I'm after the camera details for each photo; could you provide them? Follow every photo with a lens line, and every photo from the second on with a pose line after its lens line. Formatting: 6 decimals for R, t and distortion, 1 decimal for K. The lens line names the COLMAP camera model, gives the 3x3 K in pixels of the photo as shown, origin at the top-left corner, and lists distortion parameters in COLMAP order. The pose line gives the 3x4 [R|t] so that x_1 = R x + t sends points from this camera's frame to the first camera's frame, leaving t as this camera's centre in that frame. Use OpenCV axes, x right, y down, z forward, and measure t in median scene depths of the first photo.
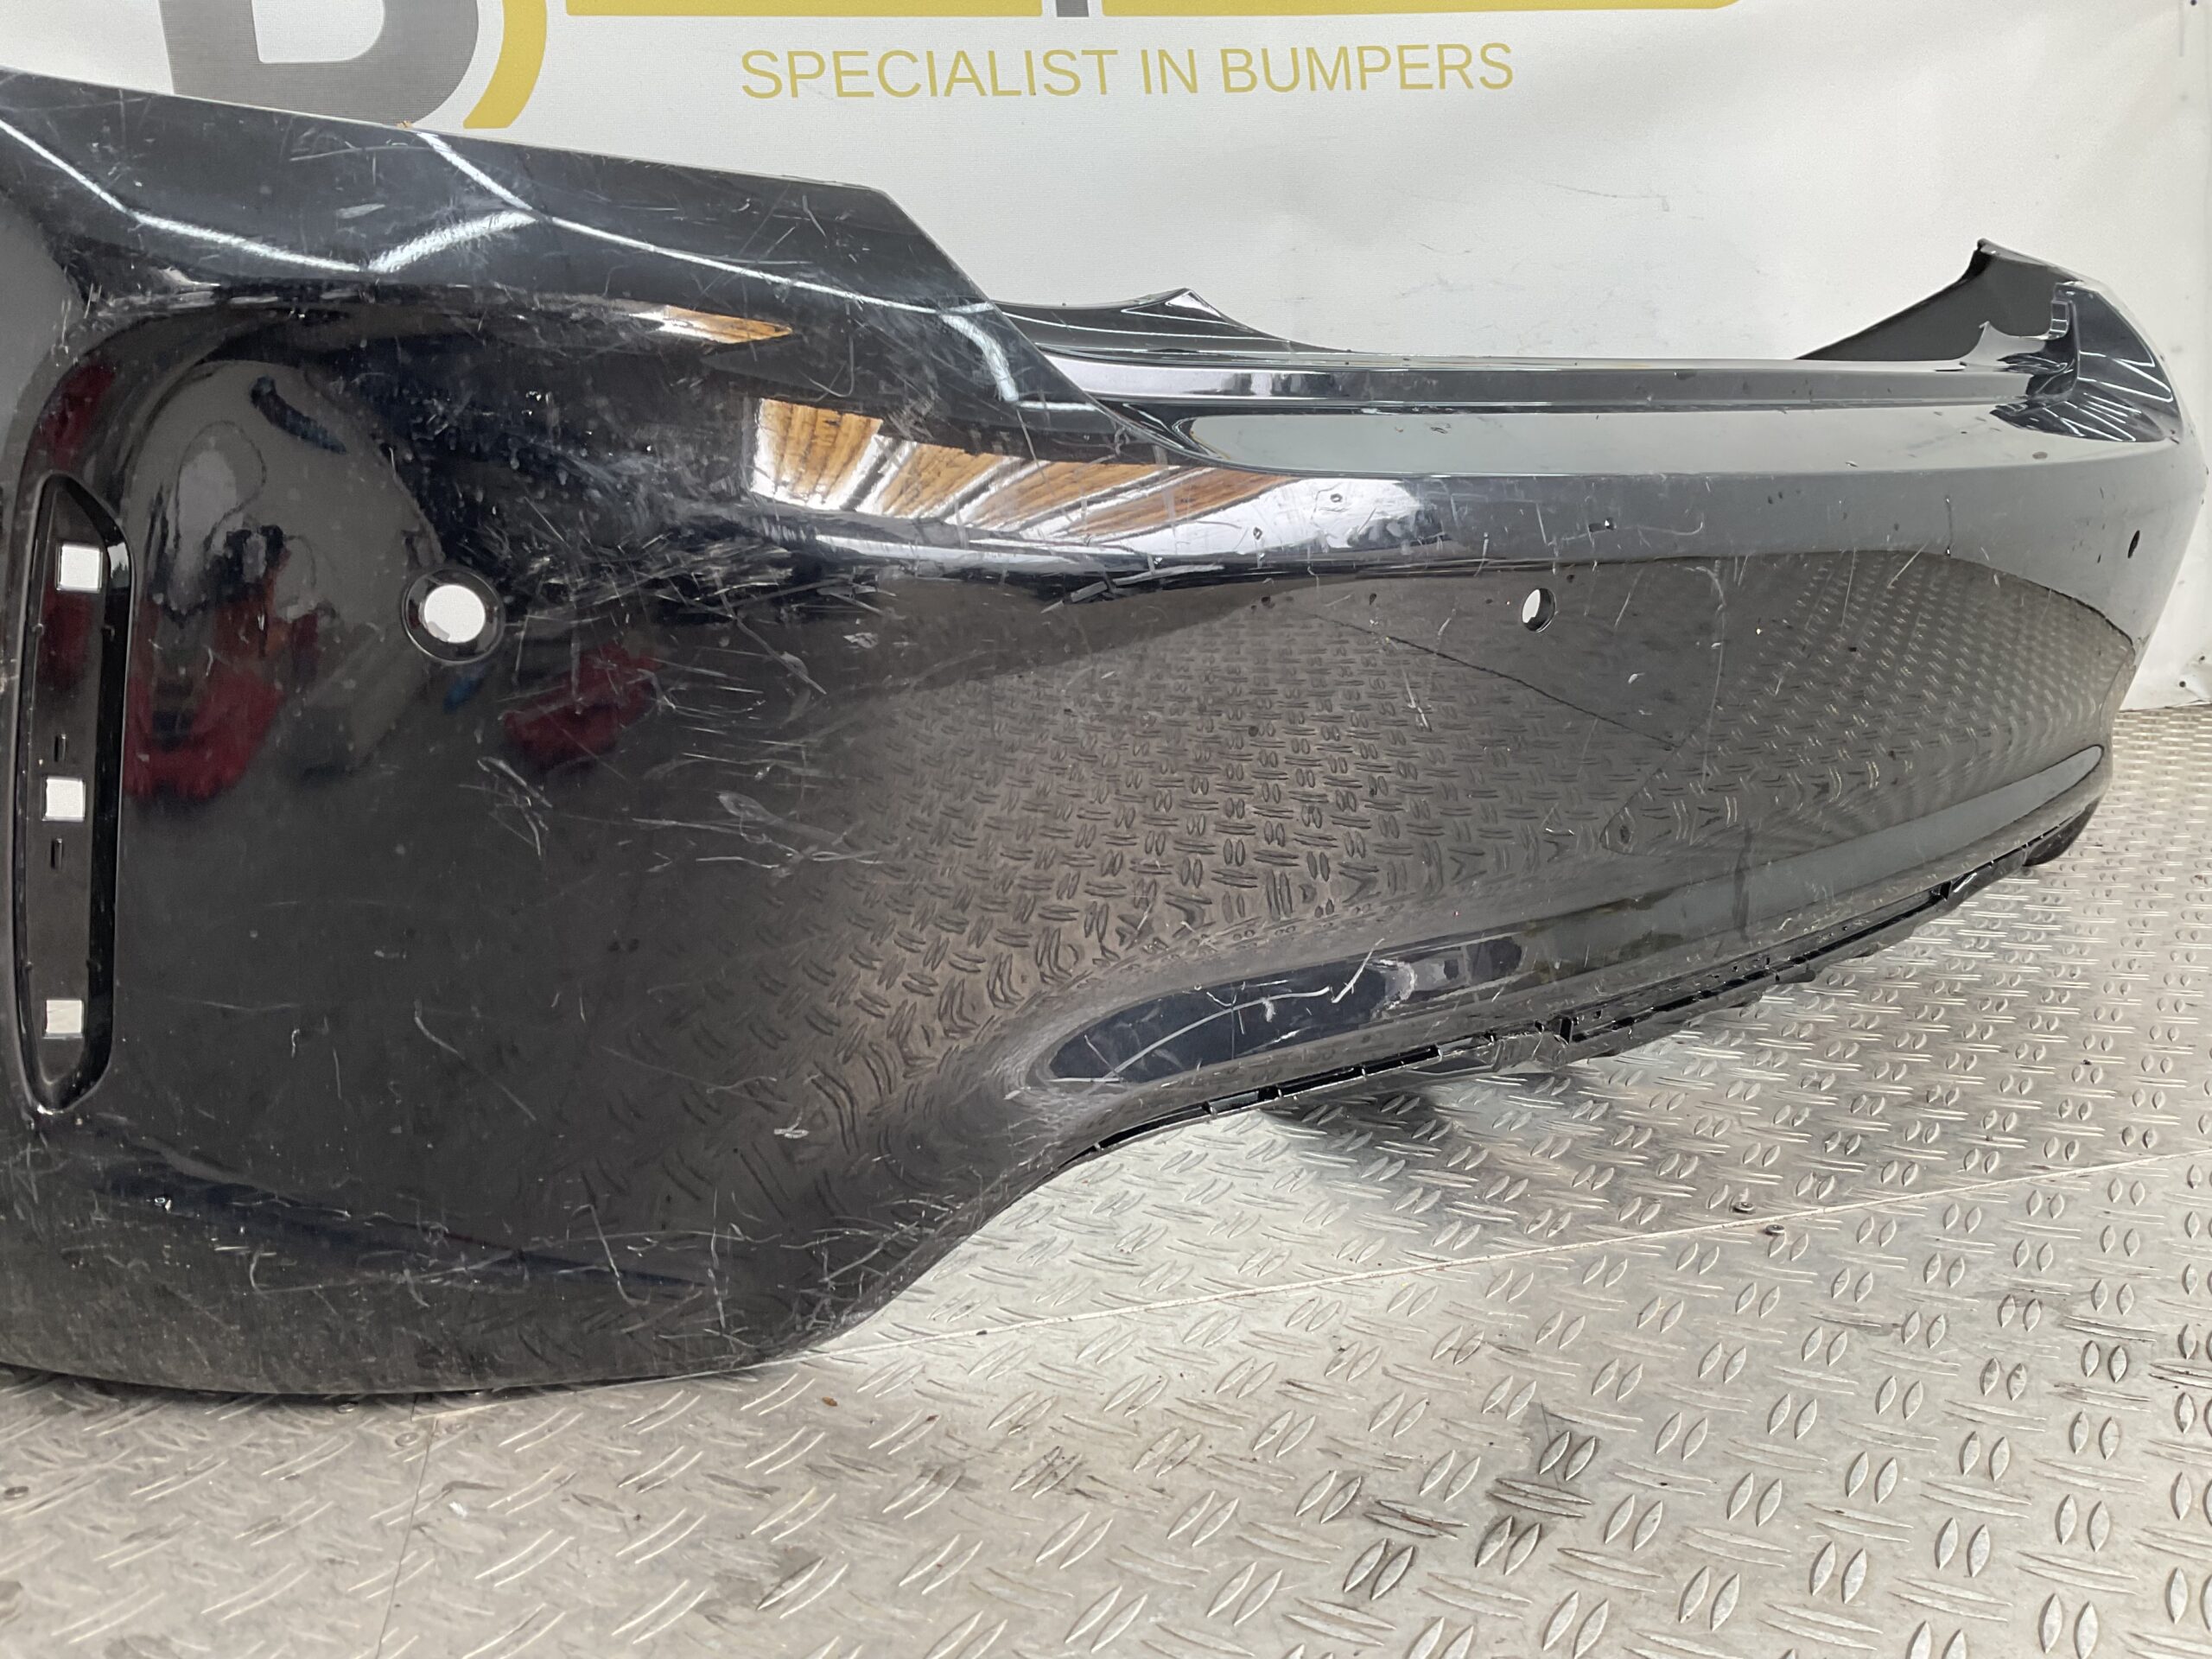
lens RADIAL K [[1846.0, 0, 1114.3], [0, 1846.0, 824.2], [0, 0, 1]] dist [0.133672, -0.288427]
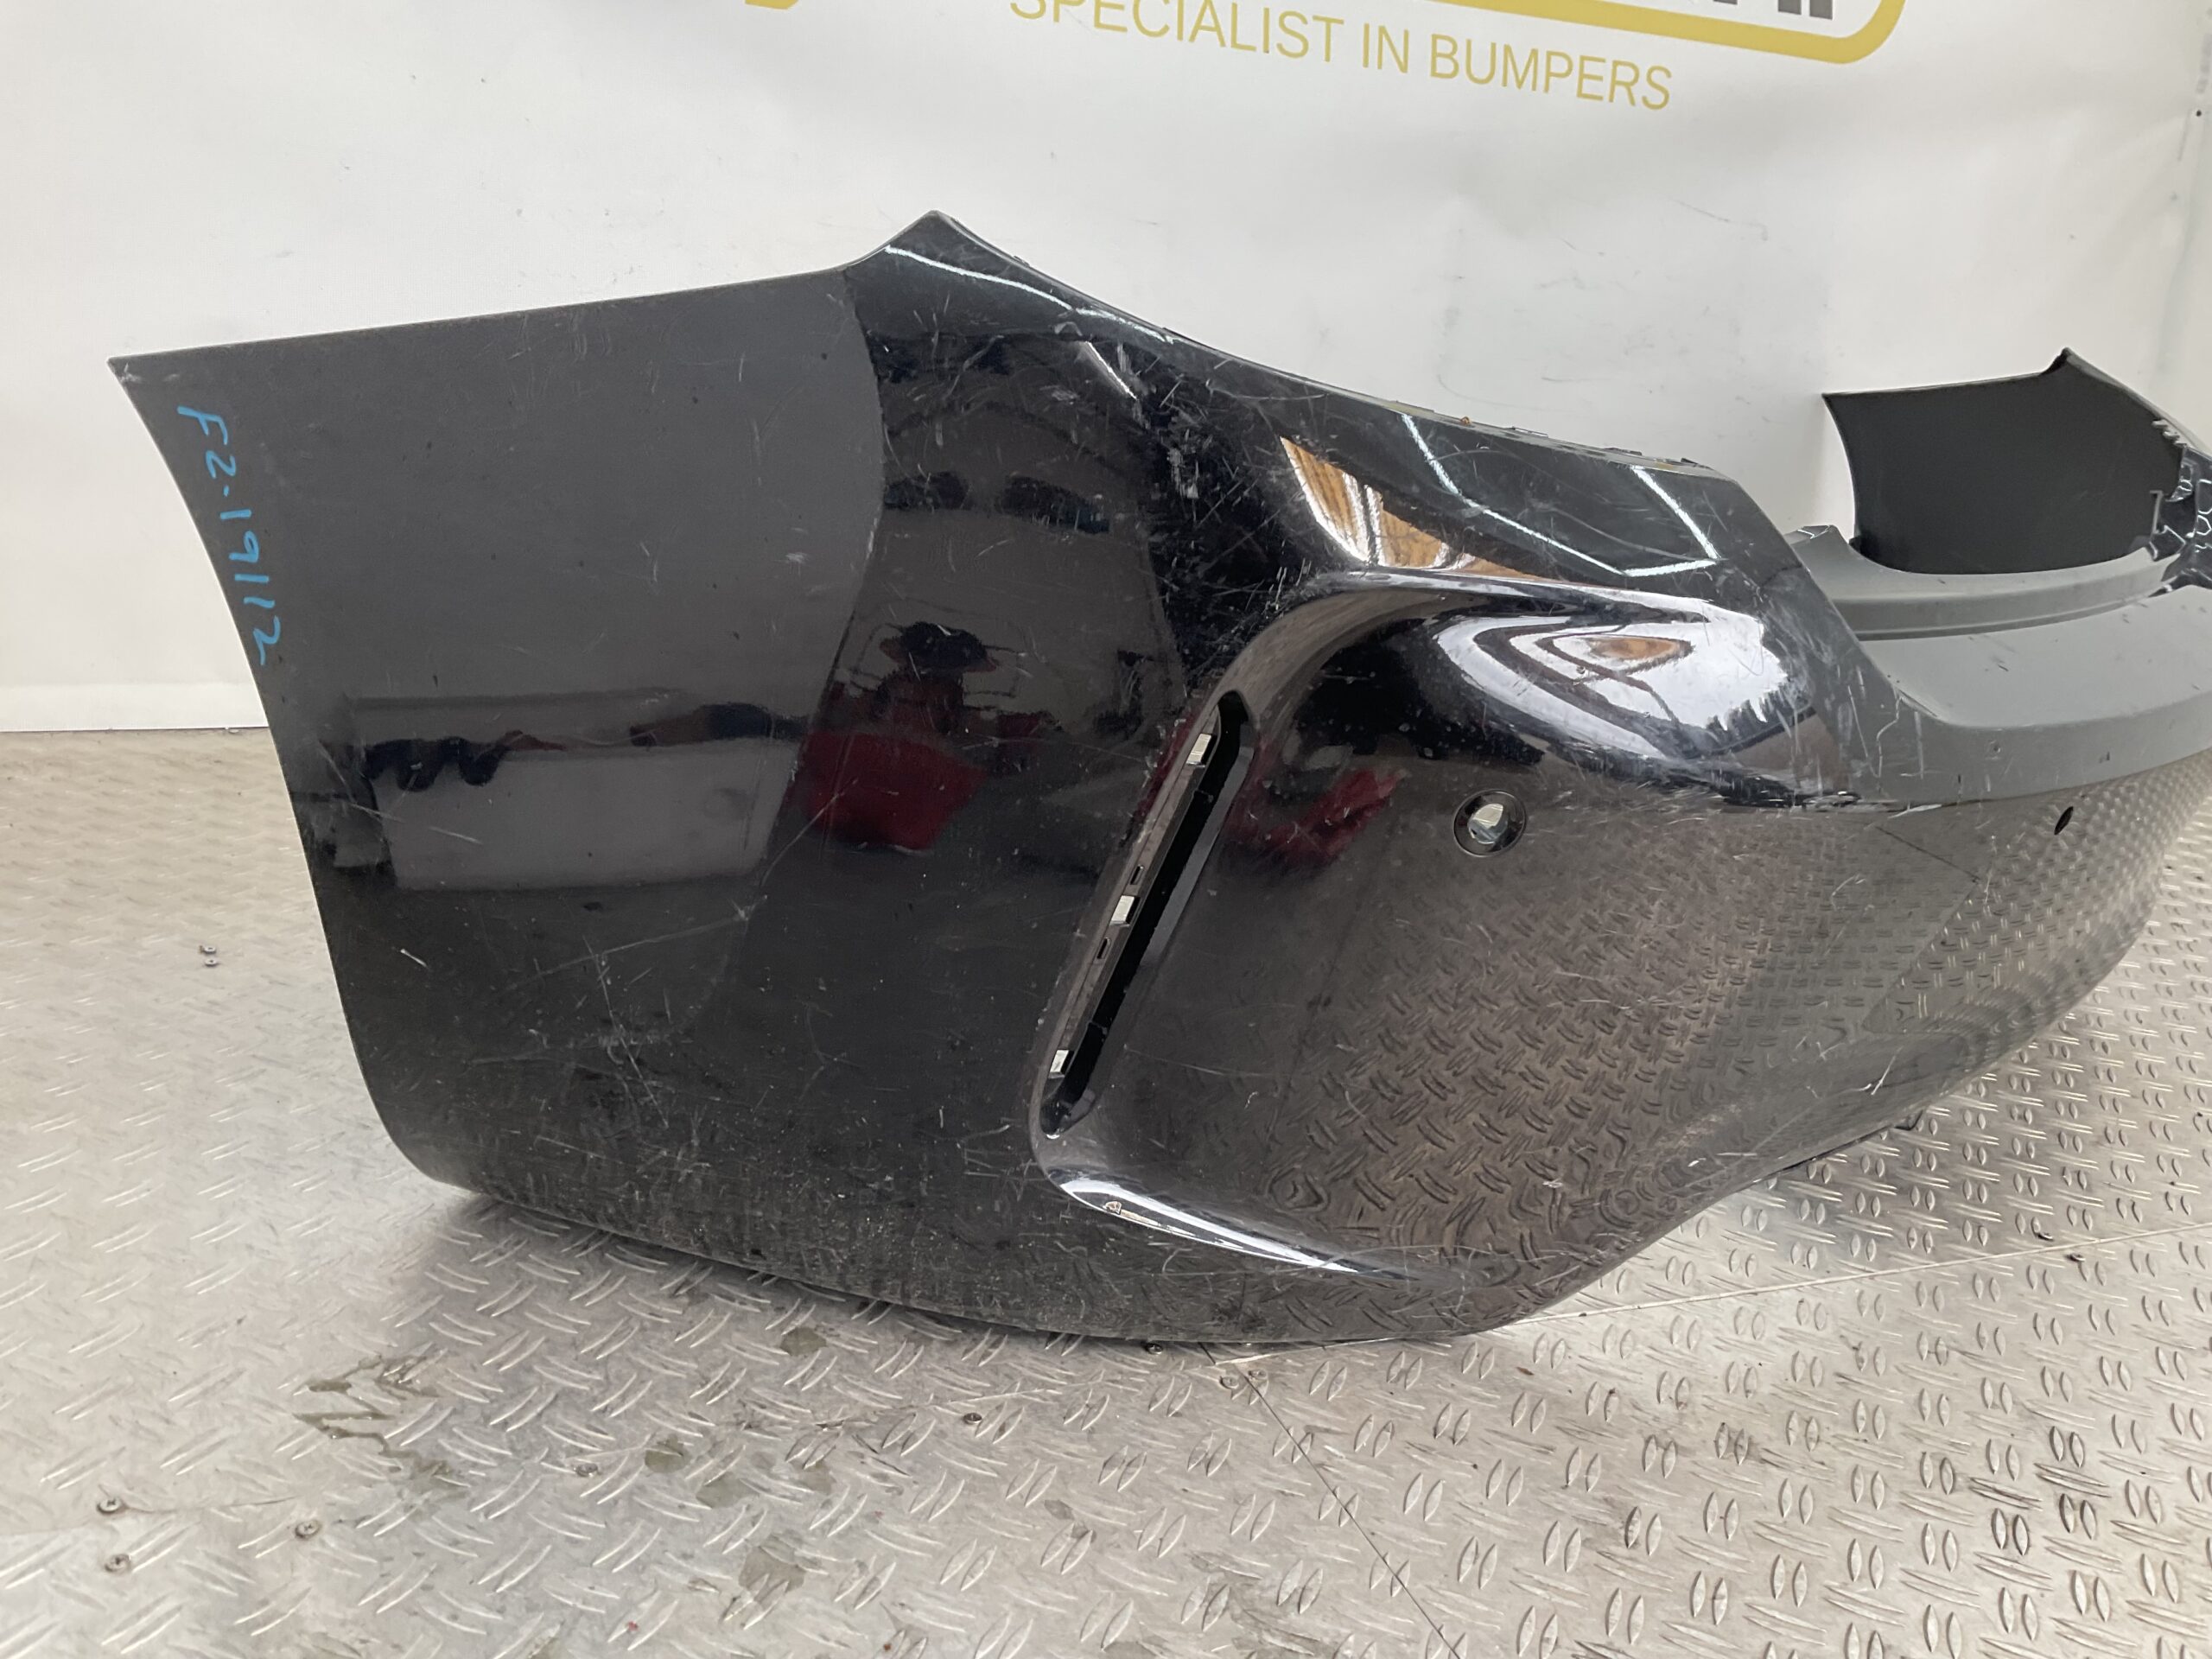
lens RADIAL K [[1818.8, 0, 1105.2], [0, 1818.8, 821.1], [0, 0, 1]] dist [0.111907, -0.214344]
pose [[0.978839, 0.100792, 0.178085, -0.670018], [-0.121655, 0.986415, 0.110384, -0.162458], [-0.164540, -0.129714, 0.977804, -0.137625]]
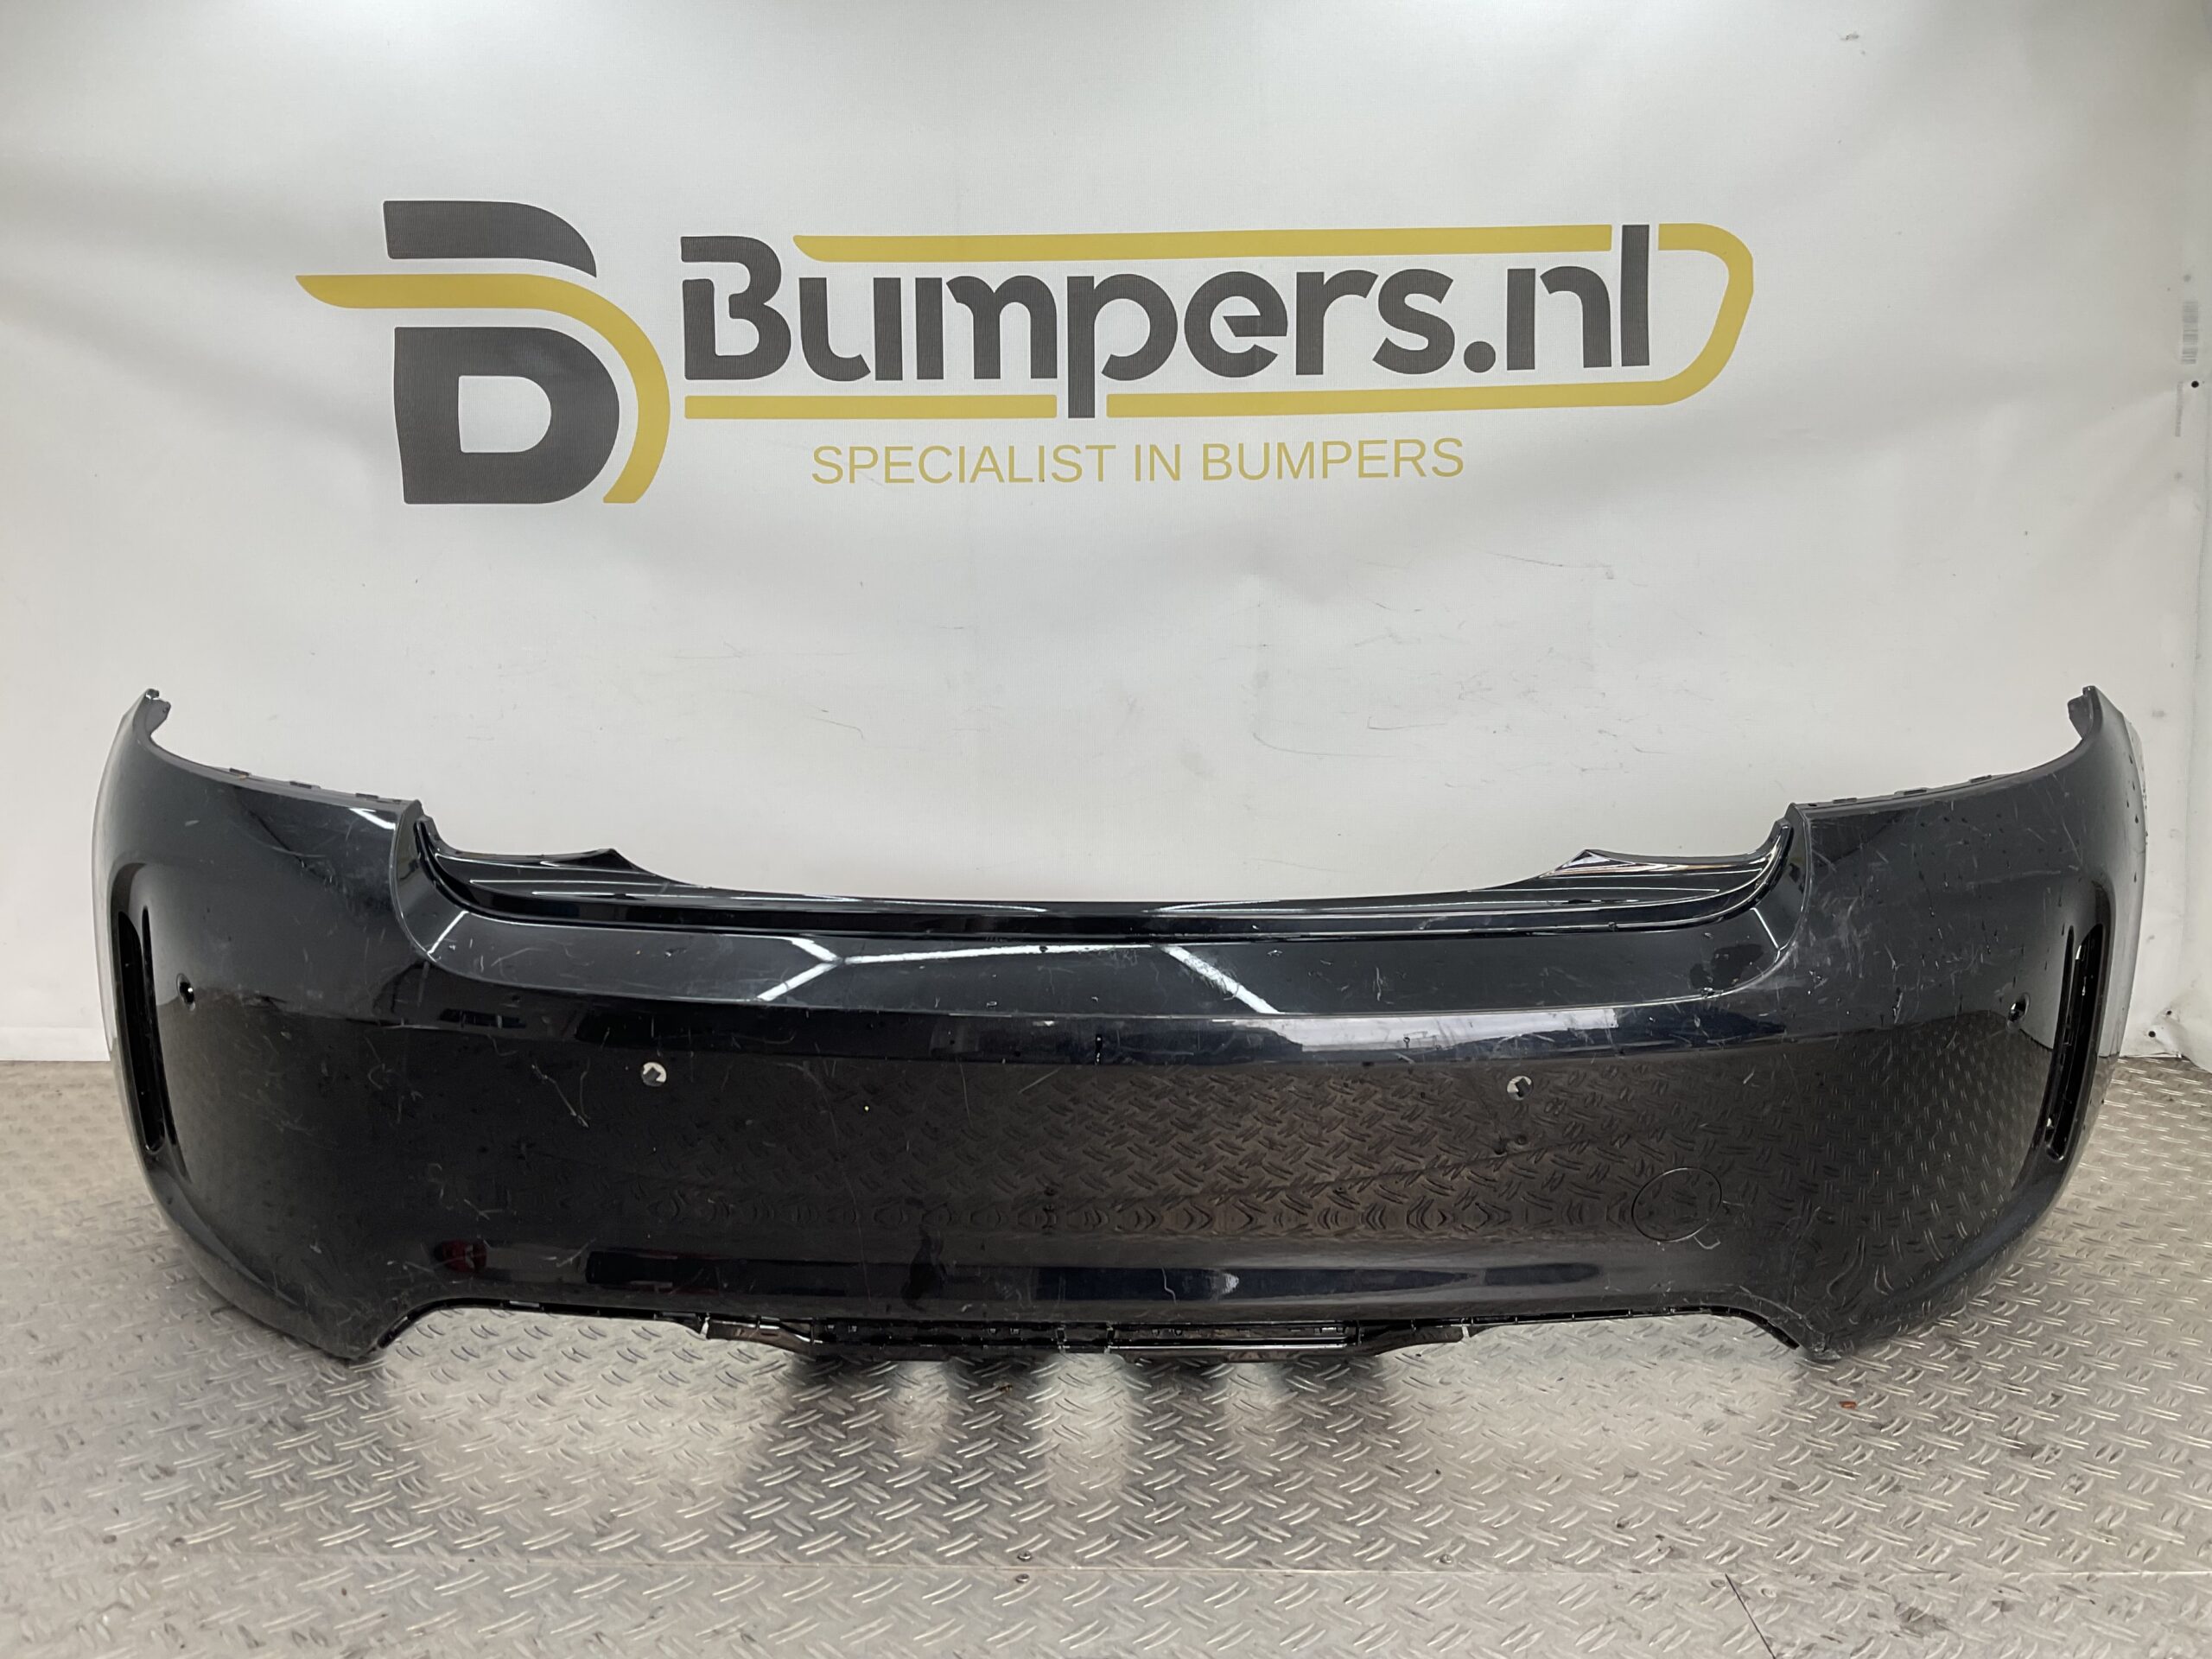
lens RADIAL K [[1807.7, 0, 1106.0], [0, 1807.7, 829.5], [0, 0, 1]] dist [0.149684, -0.327100]
pose [[0.965936, 0.083162, -0.245056, 0.762676], [-0.091070, 0.995621, -0.021097, -0.340494], [0.242228, 0.042695, 0.969279, -0.356736]]
